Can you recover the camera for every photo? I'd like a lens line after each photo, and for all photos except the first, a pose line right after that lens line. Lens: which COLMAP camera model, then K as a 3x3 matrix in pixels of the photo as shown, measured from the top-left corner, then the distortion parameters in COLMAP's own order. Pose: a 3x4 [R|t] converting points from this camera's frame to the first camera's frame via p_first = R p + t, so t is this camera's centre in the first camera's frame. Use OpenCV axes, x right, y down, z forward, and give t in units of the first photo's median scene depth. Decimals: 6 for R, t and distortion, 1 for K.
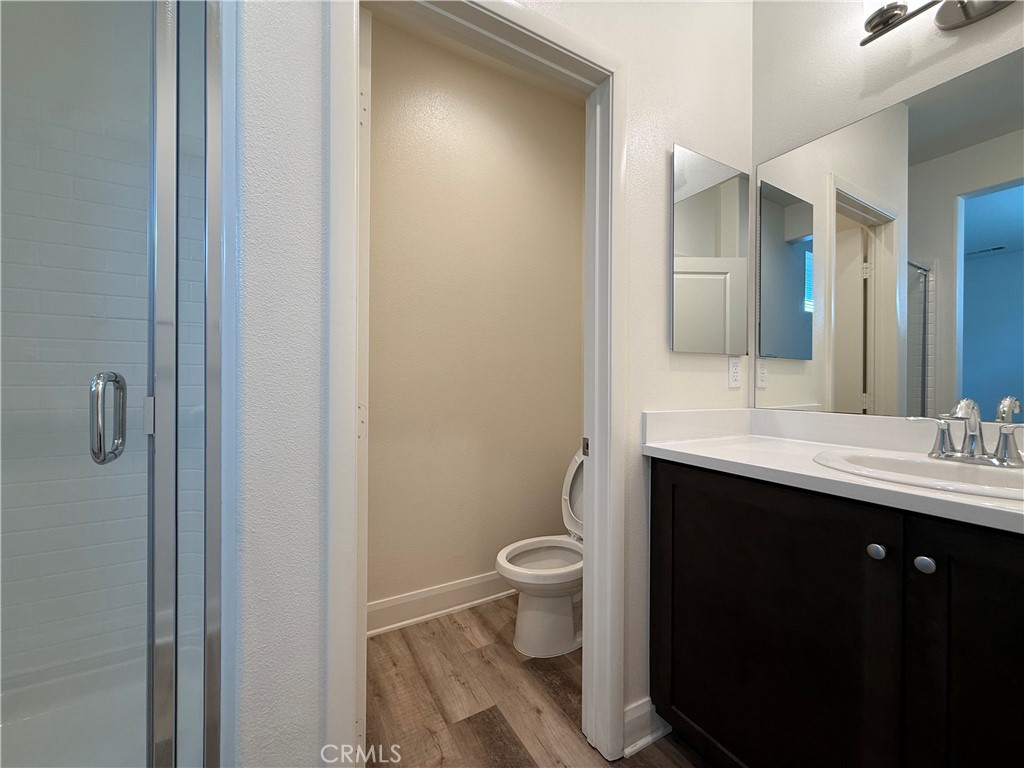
lens RADIAL K [[409.4, 0, 511.9], [0, 409.4, 385.7], [0, 0, 1]] dist [-0.002095, 0.000673]
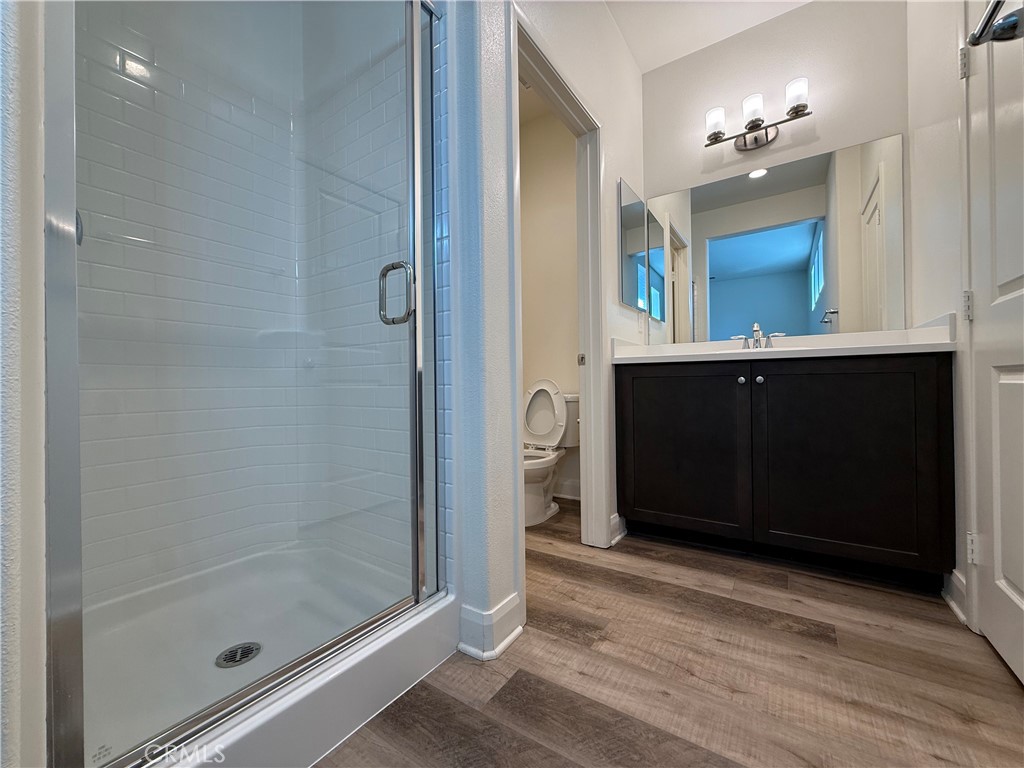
lens RADIAL K [[409.4, 0, 513.0], [0, 409.4, 383.9], [0, 0, 1]] dist [-0.002095, 0.000673]
pose [[0.901917, -0.016907, 0.431579, -0.751903], [0.020564, 0.999781, -0.003809, 0.249428], [-0.431420, 0.012310, 0.902067, -0.304735]]
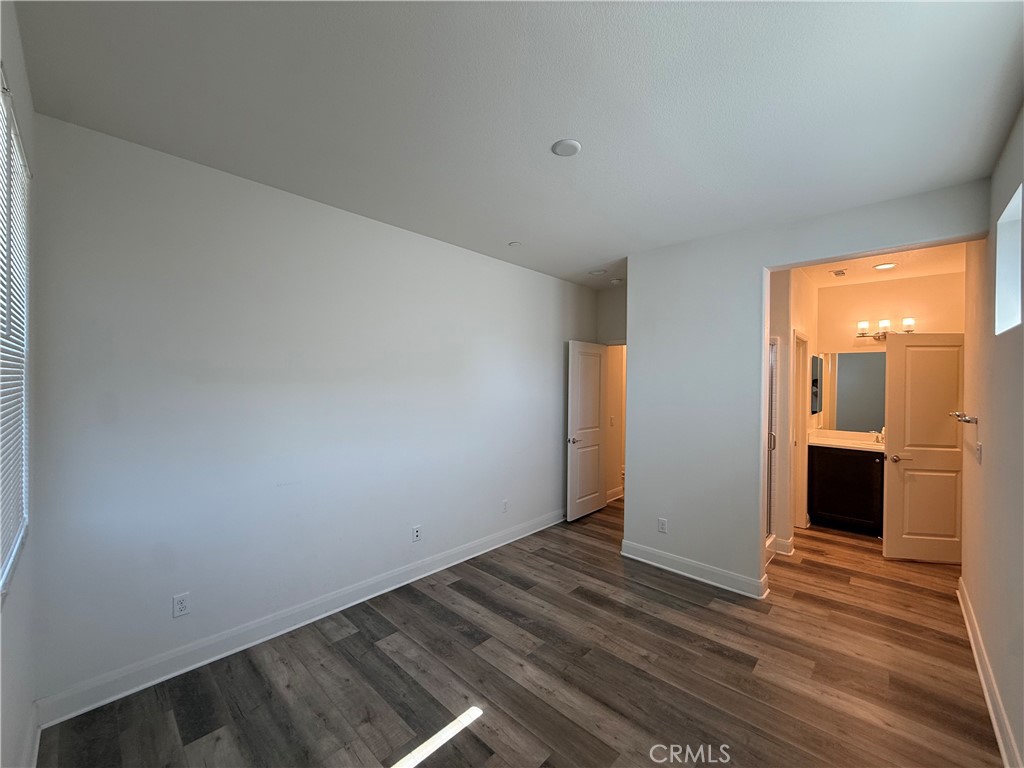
lens RADIAL K [[409.4, 0, 512.6], [0, 409.4, 383.5], [0, 0, 1]] dist [-0.002095, 0.000673]
pose [[0.959277, 0.000426, 0.282466, -3.176357], [-0.000675, 0.999999, 0.000784, -0.370469], [-0.282466, -0.000943, 0.959277, -1.699656]]
